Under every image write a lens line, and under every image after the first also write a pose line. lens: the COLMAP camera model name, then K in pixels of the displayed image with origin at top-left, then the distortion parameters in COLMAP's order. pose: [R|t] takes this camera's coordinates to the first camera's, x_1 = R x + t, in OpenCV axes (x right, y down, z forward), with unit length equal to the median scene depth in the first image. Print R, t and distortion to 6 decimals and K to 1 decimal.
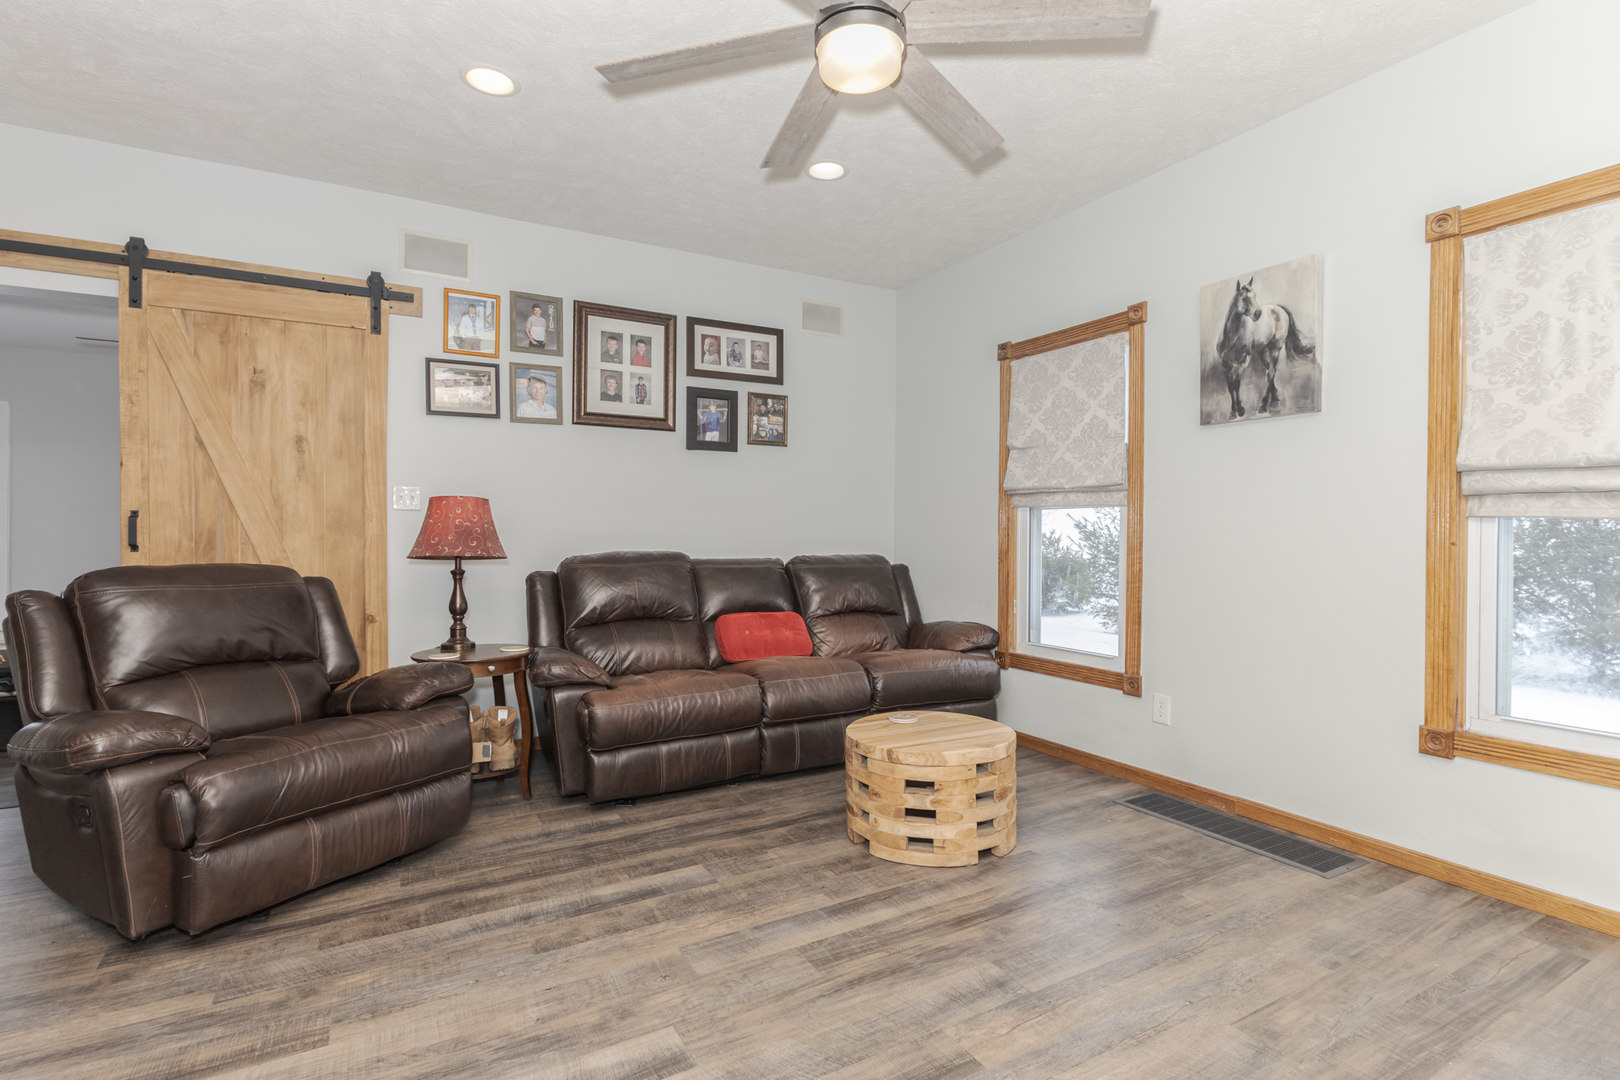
lens RADIAL K [[766.1, 0, 820.4], [0, 766.1, 533.6], [0, 0, 1]] dist [0.003206, 0.000194]
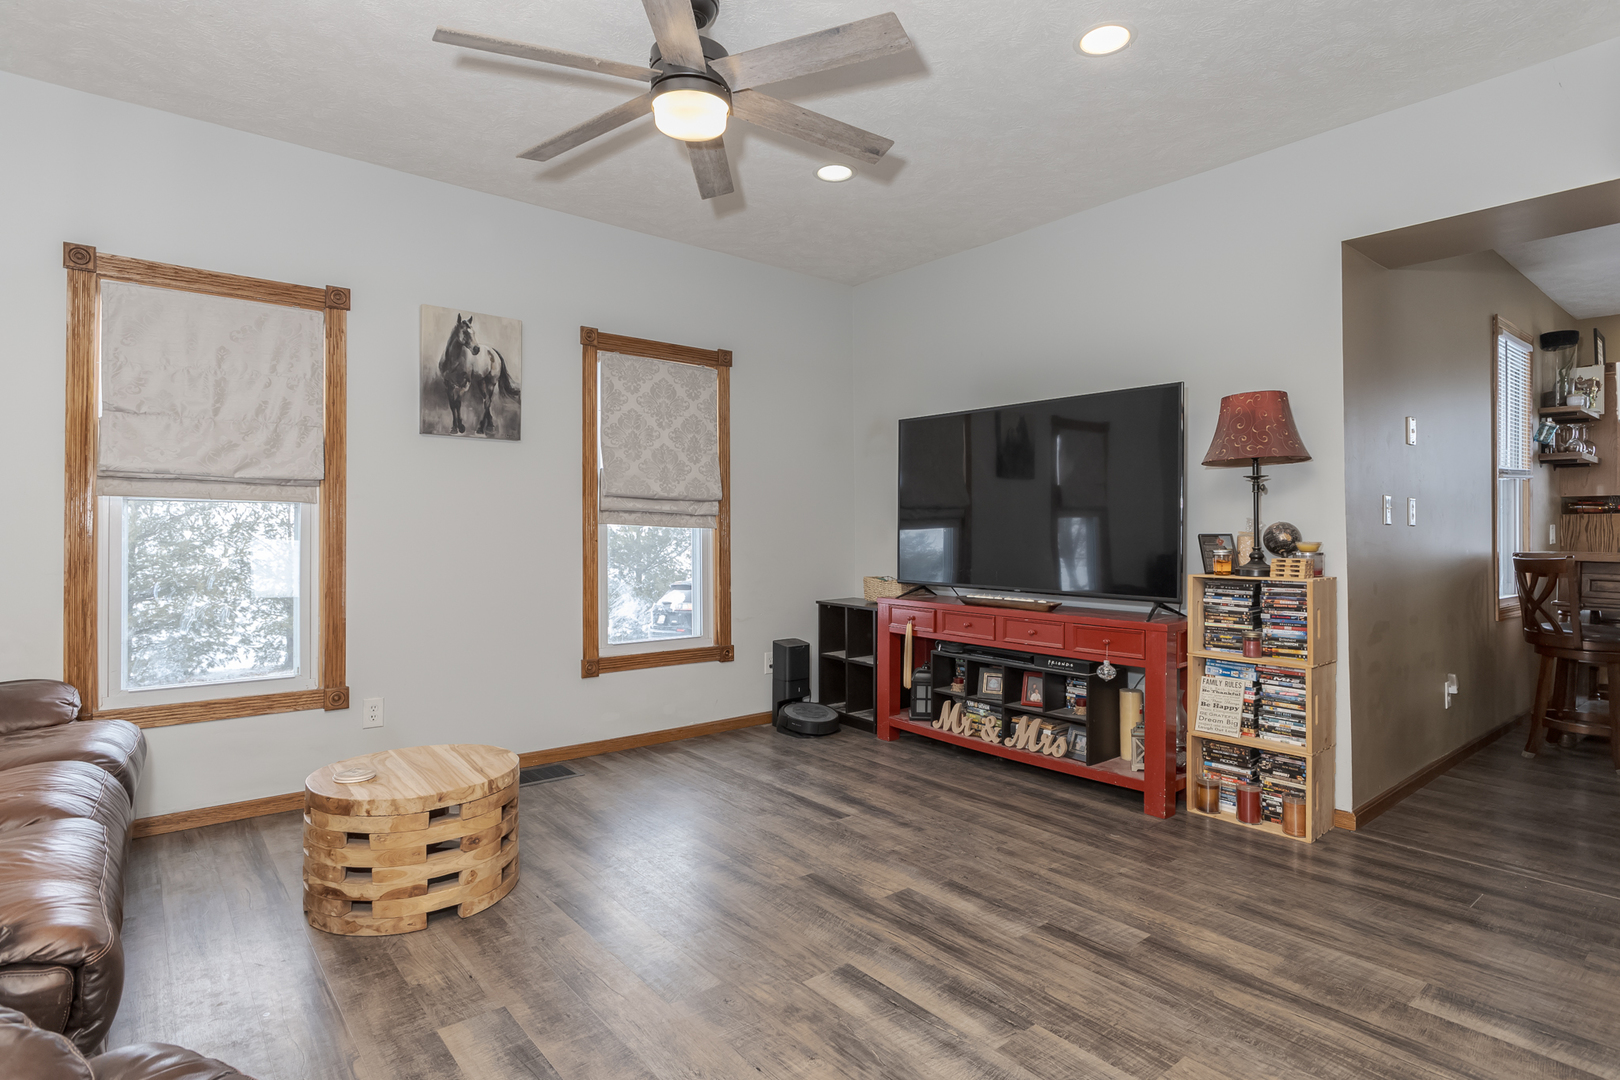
lens RADIAL K [[861.9, 0, 823.4], [0, 861.9, 537.2], [0, 0, 1]] dist [-0.000989, -0.000034]
pose [[-0.175414, -0.004864, 0.984483, -0.803073], [-0.002180, 0.999987, 0.004552, -0.002535], [-0.984492, -0.001348, -0.175422, 0.673638]]
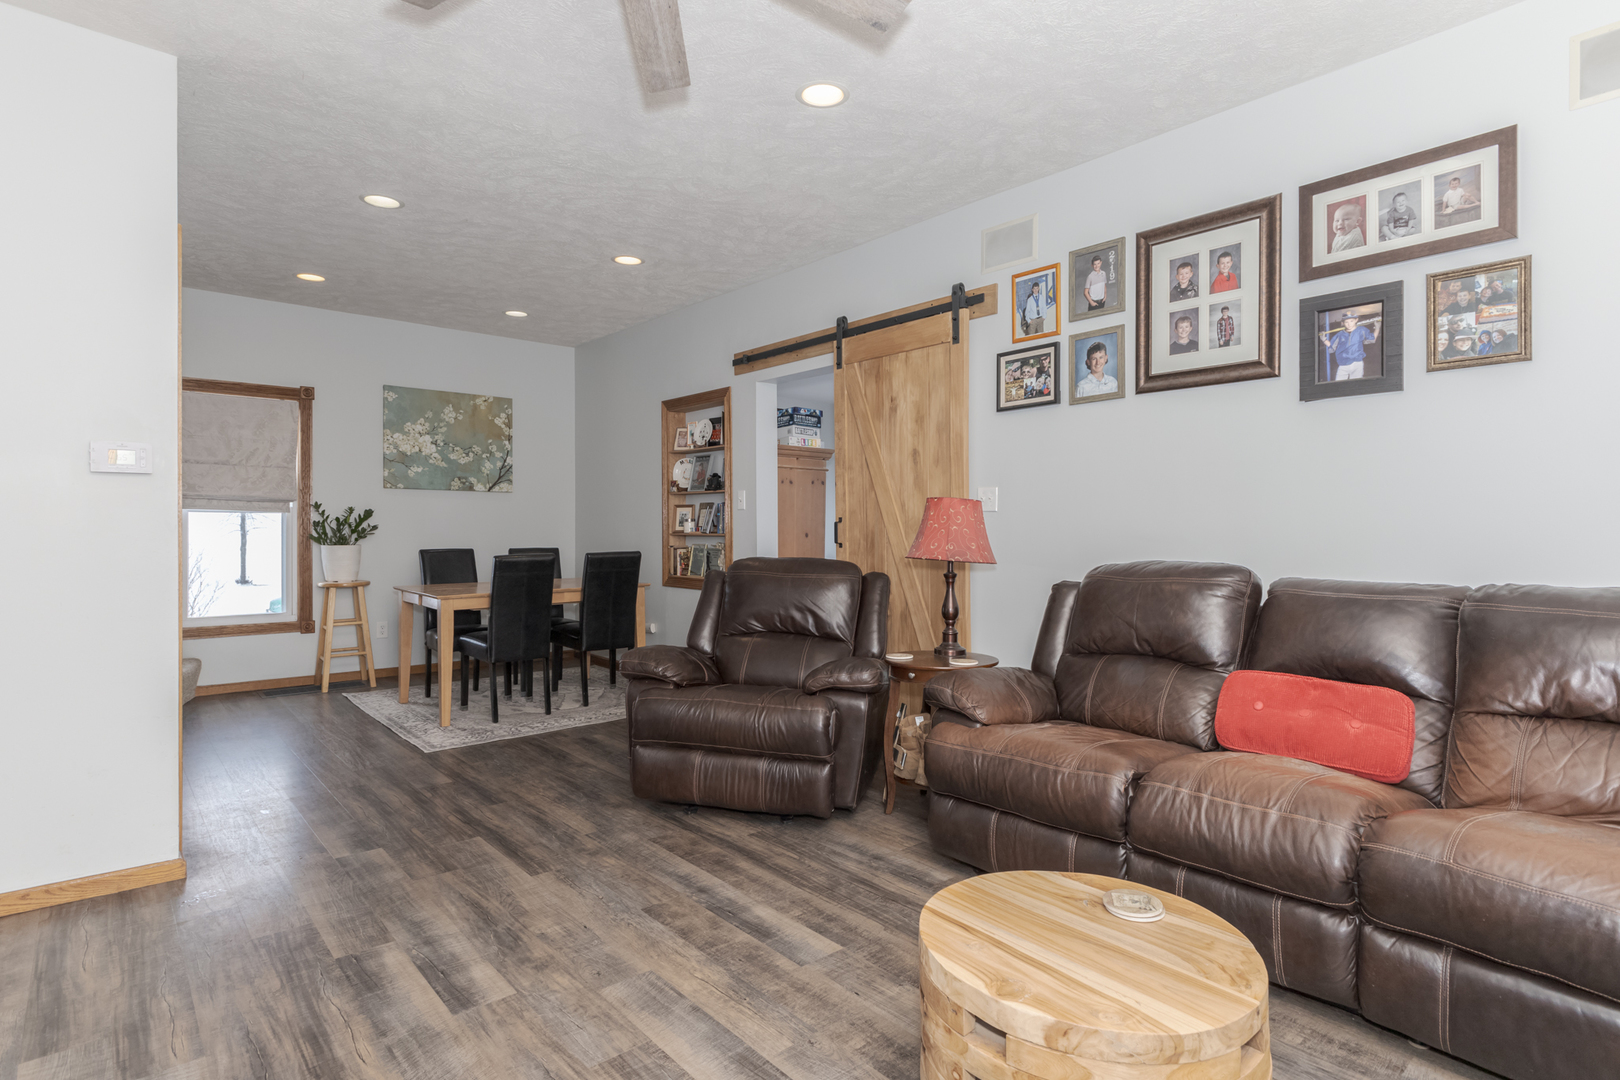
lens RADIAL K [[857.9, 0, 805.6], [0, 857.9, 536.6], [0, 0, 1]] dist [-0.006901, -0.000016]
pose [[0.186700, 0.007396, -0.982389, 0.606699], [-0.000152, 0.999972, 0.007500, -0.007620], [0.982417, -0.001251, 0.186696, 0.666923]]
